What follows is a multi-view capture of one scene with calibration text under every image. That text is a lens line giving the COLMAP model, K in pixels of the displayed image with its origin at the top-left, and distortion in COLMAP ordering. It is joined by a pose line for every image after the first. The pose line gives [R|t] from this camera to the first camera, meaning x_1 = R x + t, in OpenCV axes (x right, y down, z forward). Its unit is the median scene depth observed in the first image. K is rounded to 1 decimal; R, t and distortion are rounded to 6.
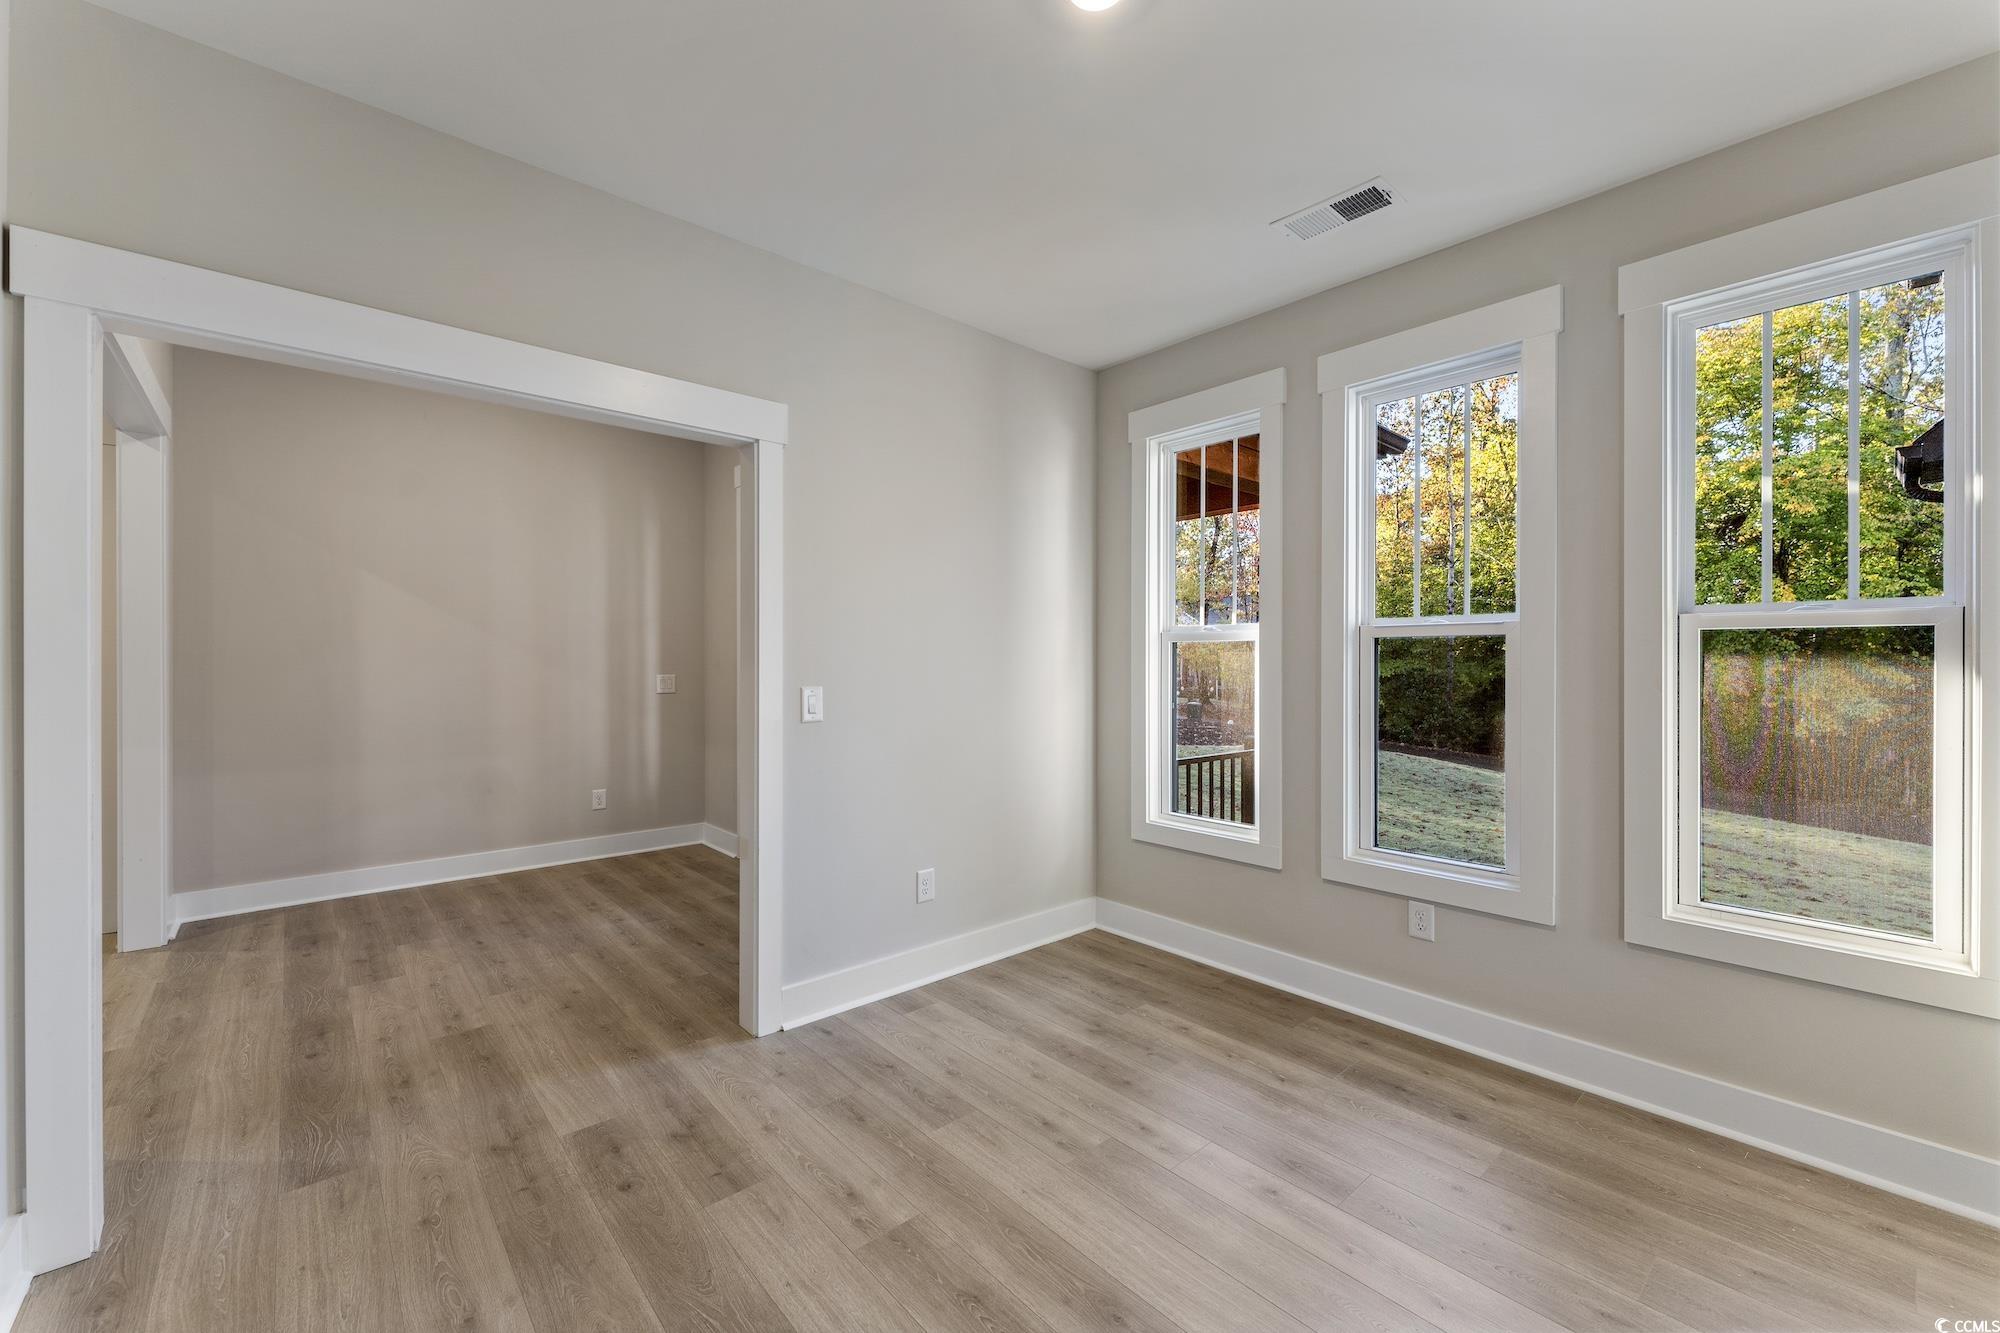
lens RADIAL K [[801.2, 0, 999.3], [0, 801.2, 664.1], [0, 0, 1]] dist [0.003739, 0.000468]
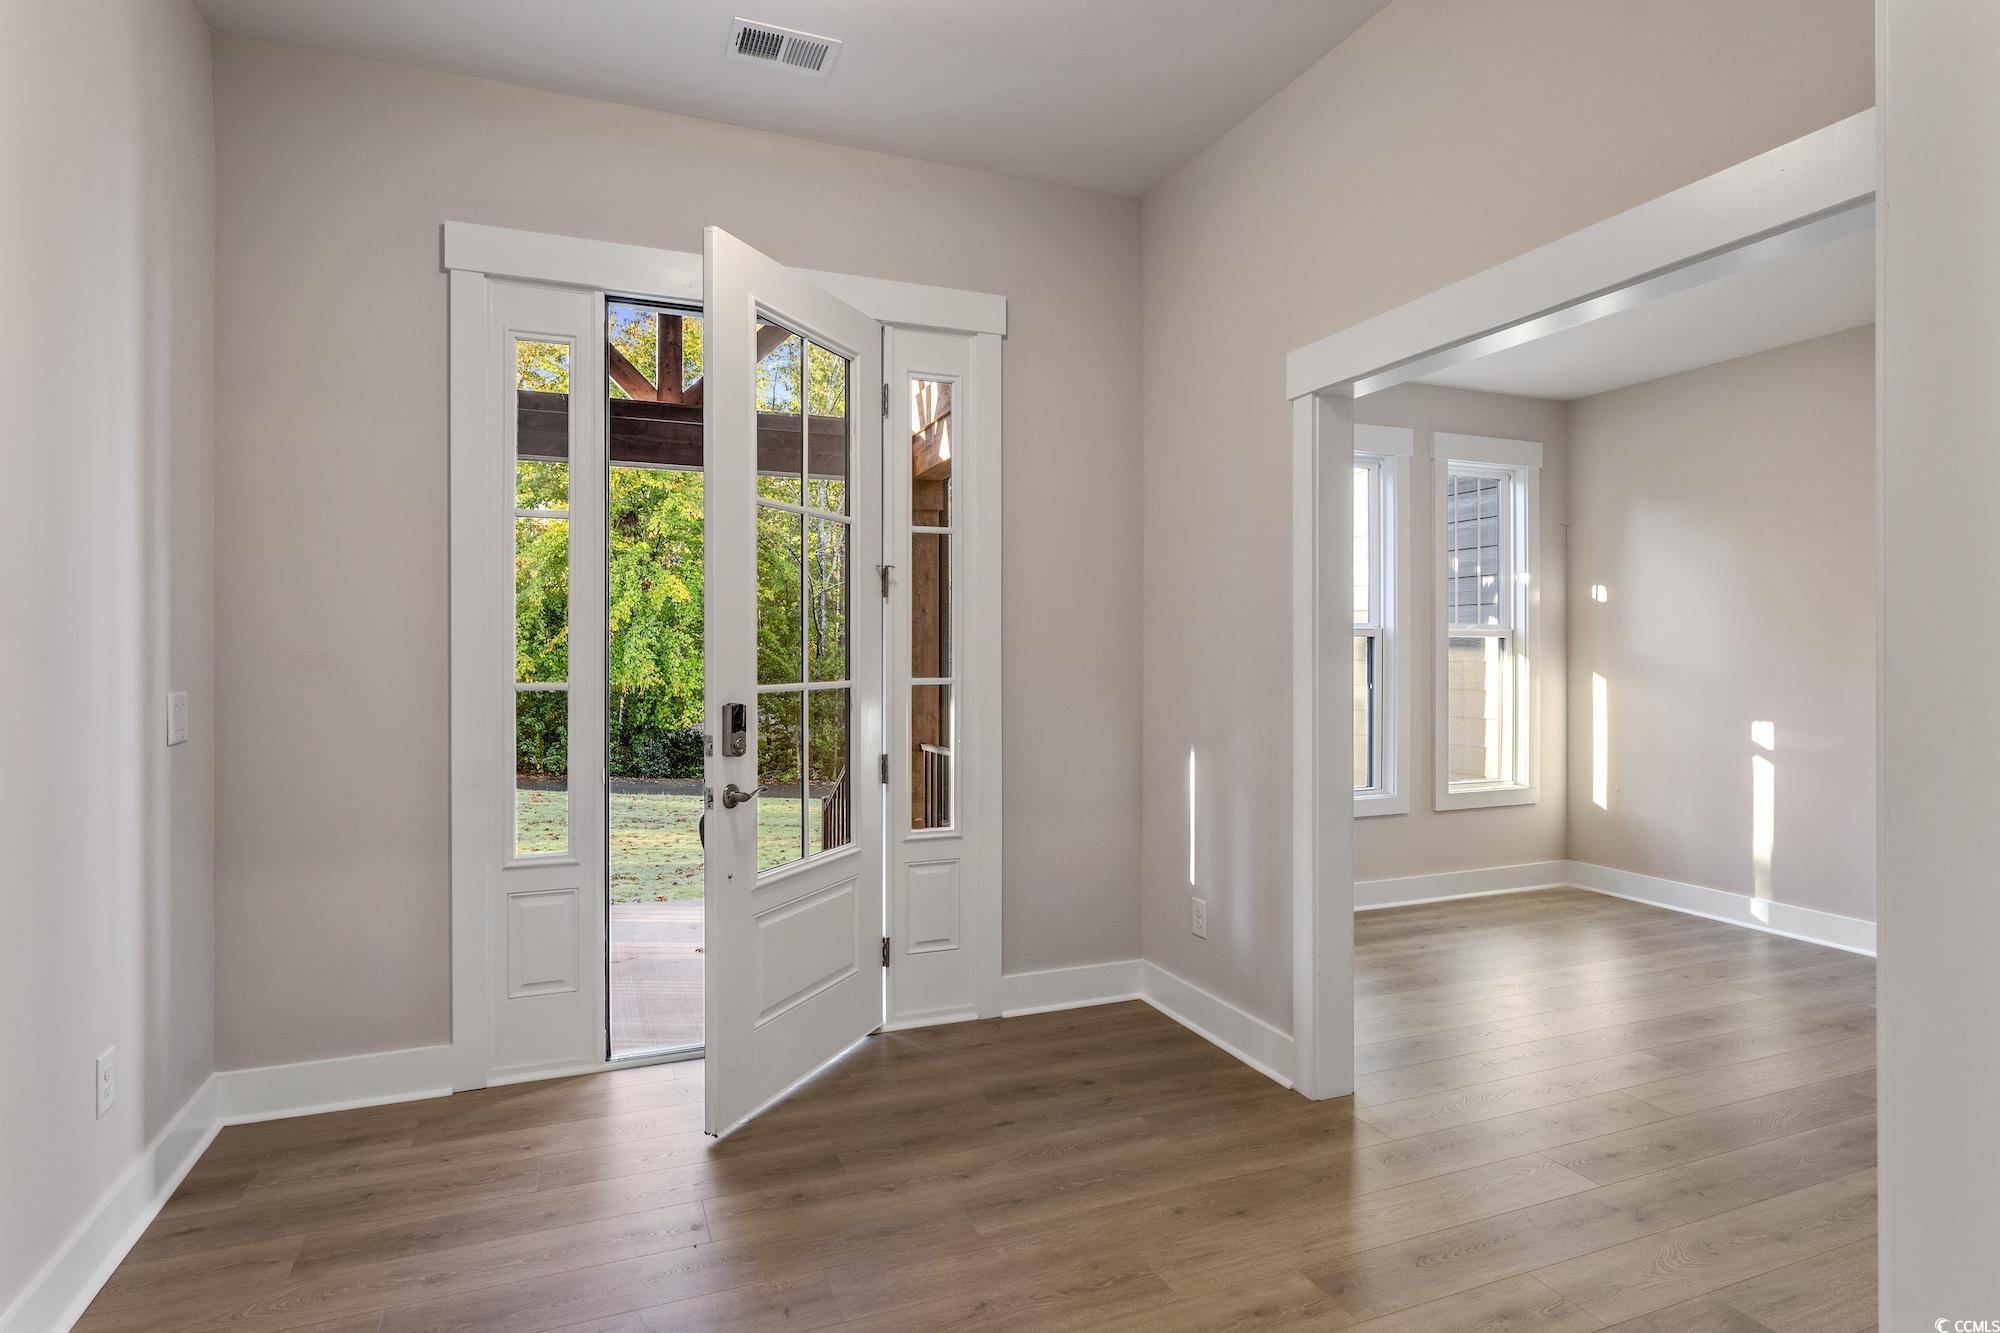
lens RADIAL K [[1035.9, 0, 990.8], [0, 1035.9, 643.6], [0, 0, 1]] dist [-0.006033, -0.001337]
pose [[0.342669, 0.005516, 0.939440, -1.366166], [0.005929, 0.999950, -0.008034, -0.007730], [-0.939437, 0.008323, 0.342620, 0.909402]]
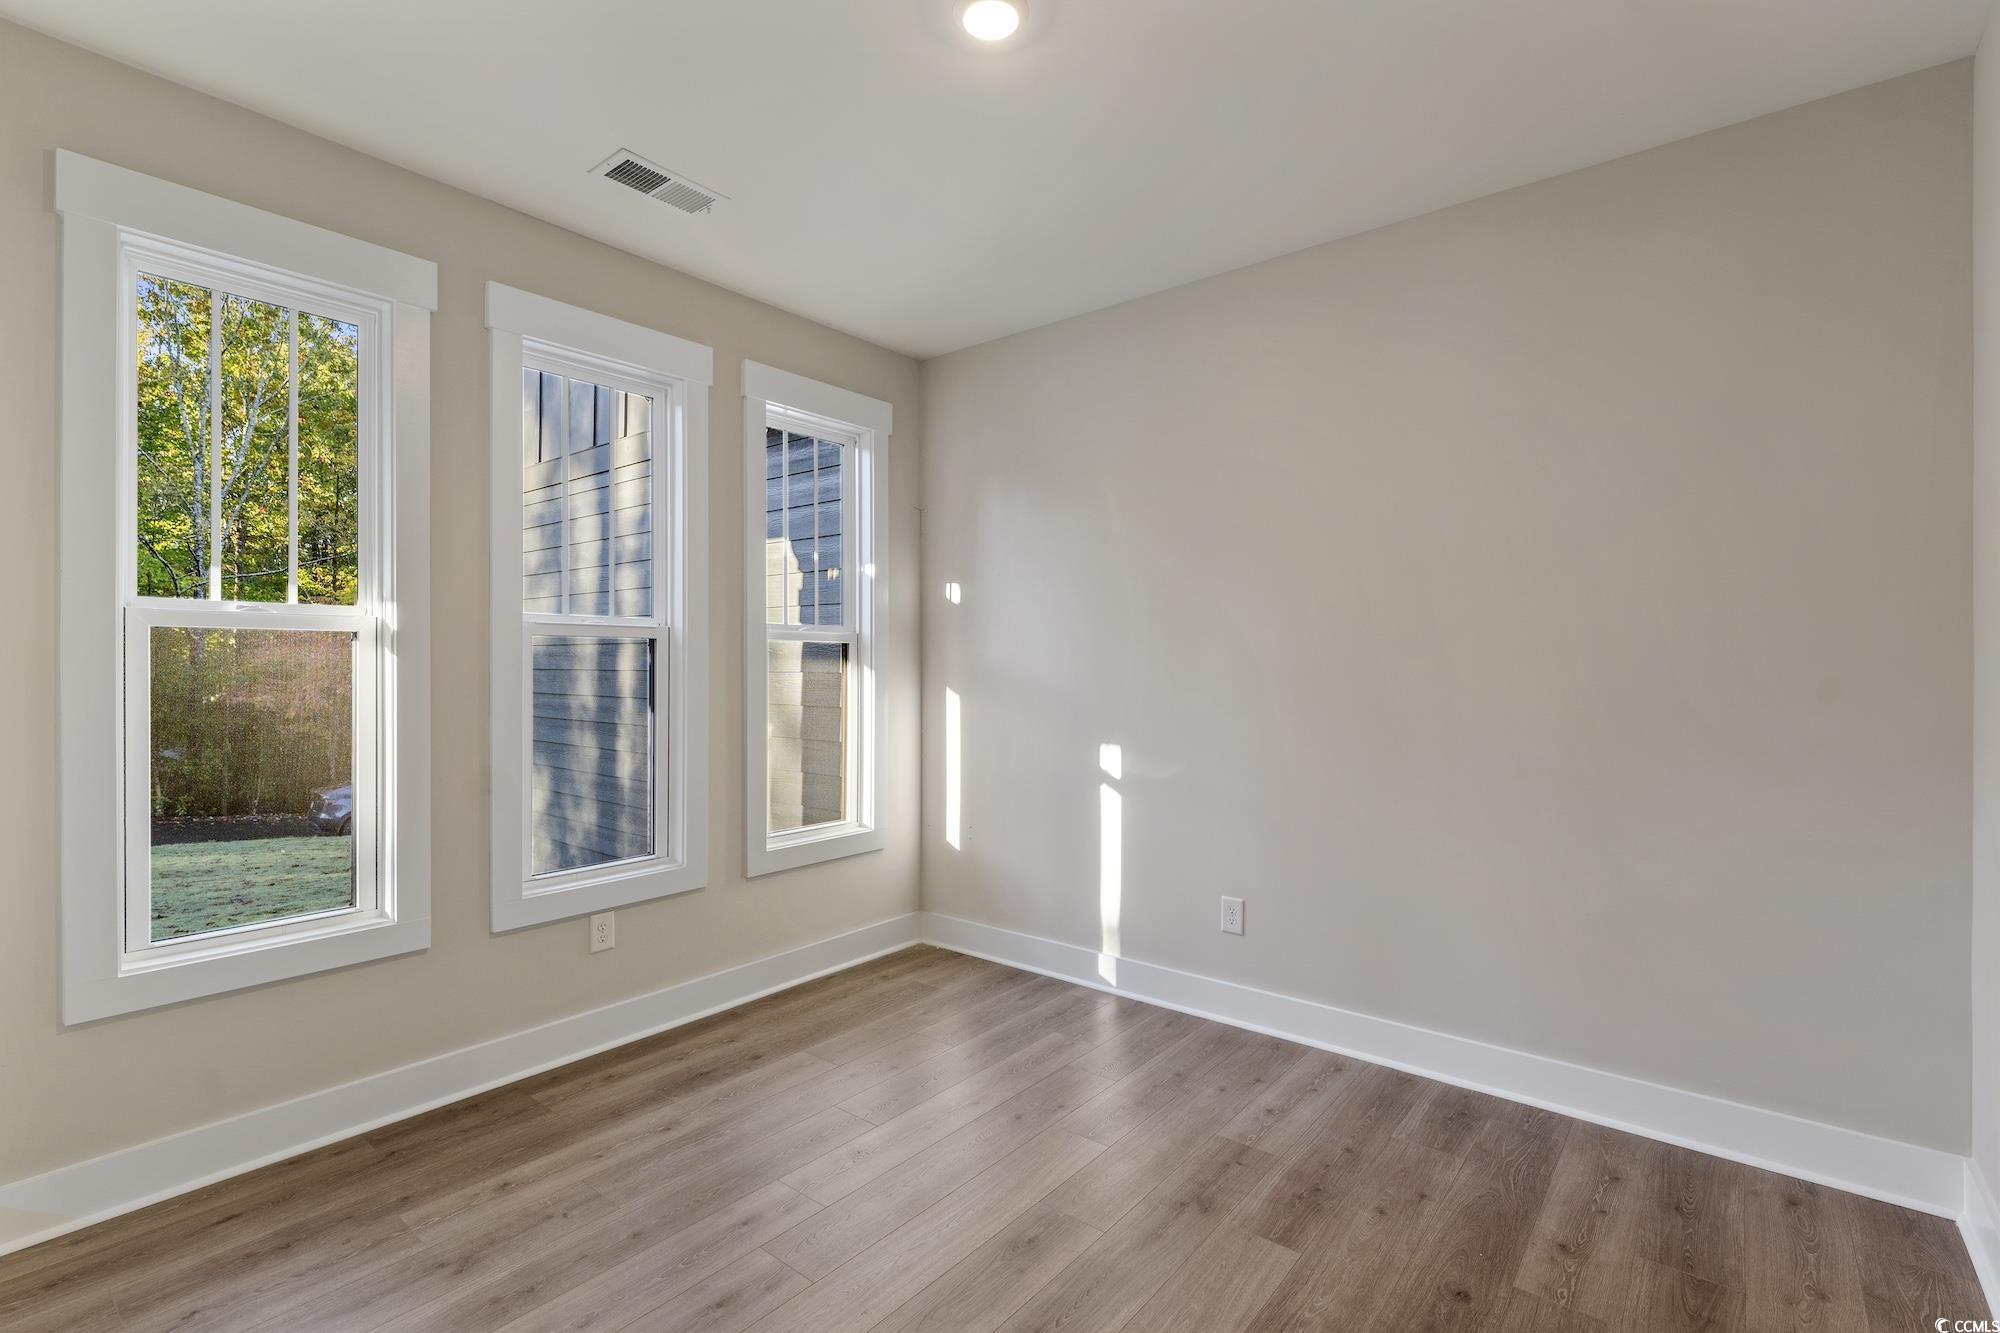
lens RADIAL K [[918.5, 0, 996.4], [0, 918.5, 666.7], [0, 0, 1]] dist [-0.003020, -0.002644]
pose [[-0.157827, -0.005007, 0.987454, -0.598503], [0.005597, 0.999967, 0.005965, -0.002492], [-0.987451, 0.006469, -0.157794, 0.665733]]
